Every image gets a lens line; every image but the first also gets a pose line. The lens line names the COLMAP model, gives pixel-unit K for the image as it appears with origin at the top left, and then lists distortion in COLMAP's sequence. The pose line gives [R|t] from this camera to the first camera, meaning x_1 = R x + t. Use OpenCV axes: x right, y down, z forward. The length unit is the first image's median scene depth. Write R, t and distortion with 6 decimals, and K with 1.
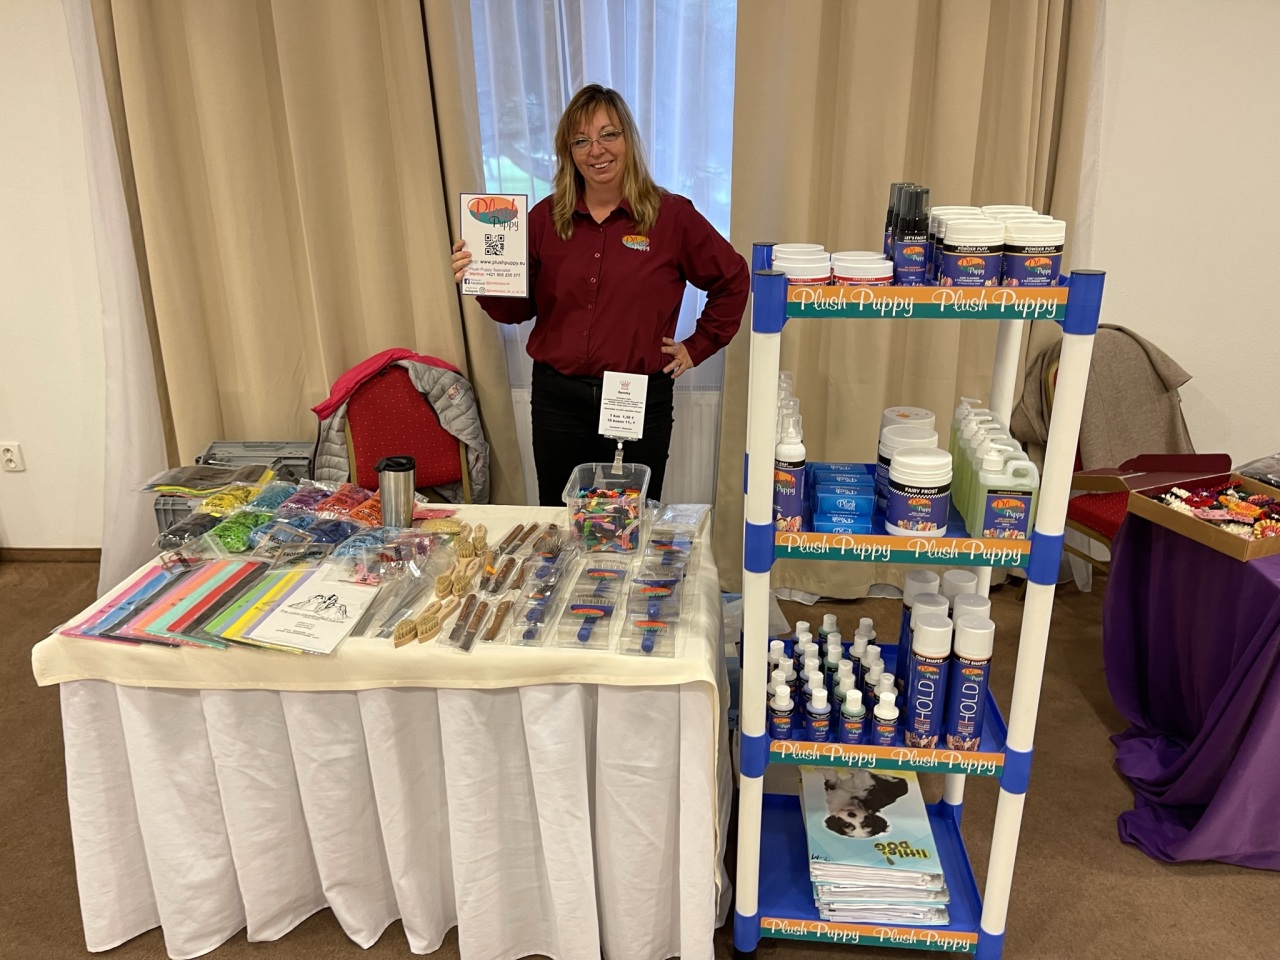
lens RADIAL K [[965.7, 0, 640.0], [0, 965.7, 480.0], [0, 0, 1]] dist [0.052843, -0.060418]
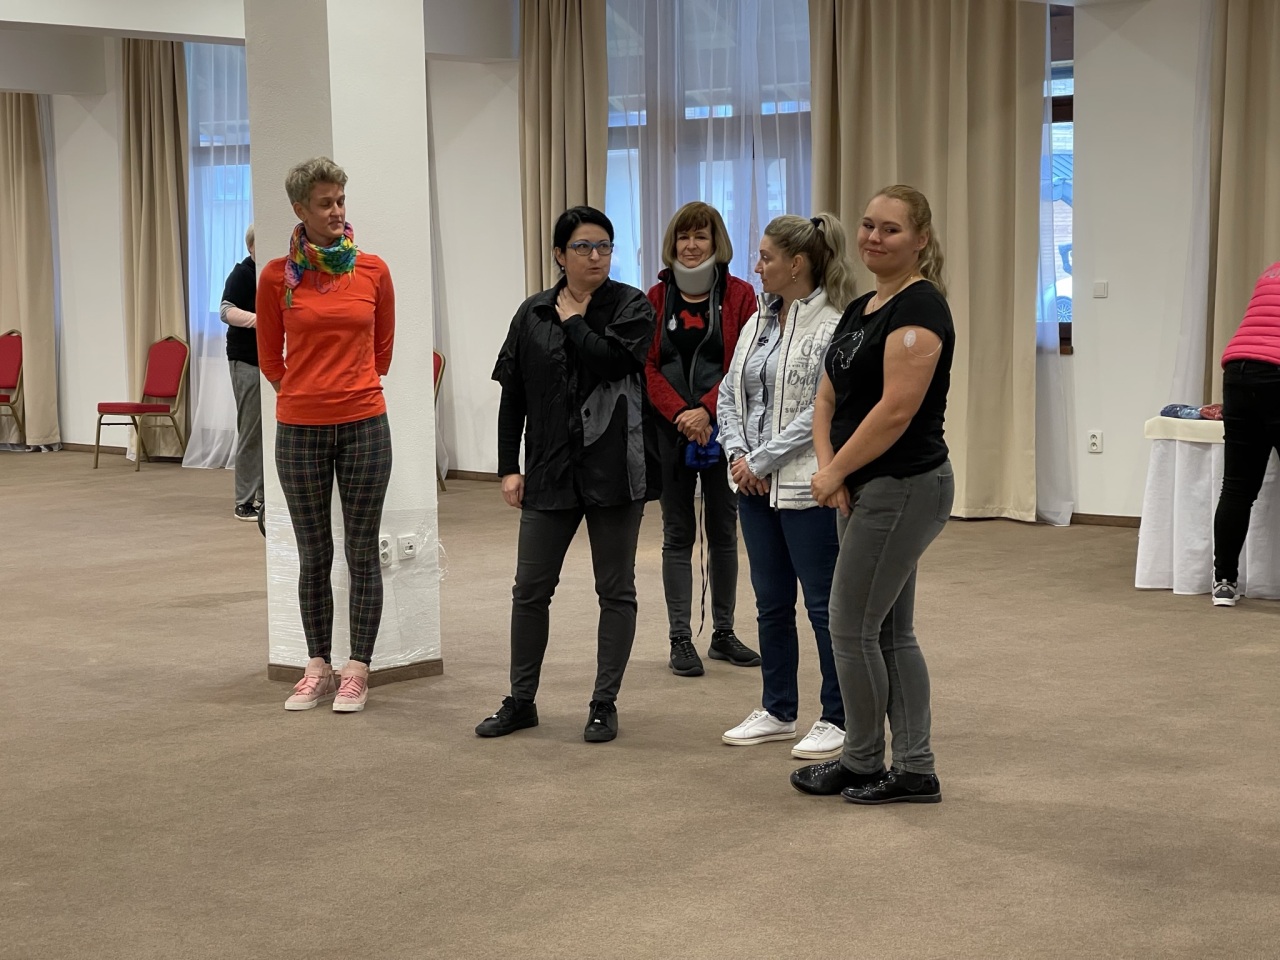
lens RADIAL K [[2363.3, 0, 639.2], [0, 2363.3, 417.9], [0, 0, 1]] dist [0.183514, -0.266676]
pose [[0.778052, 0.045266, -0.626567, 1.016323], [-0.224227, 0.951712, -0.209682, 0.844199], [0.586820, 0.303637, 0.750631, -2.026779]]
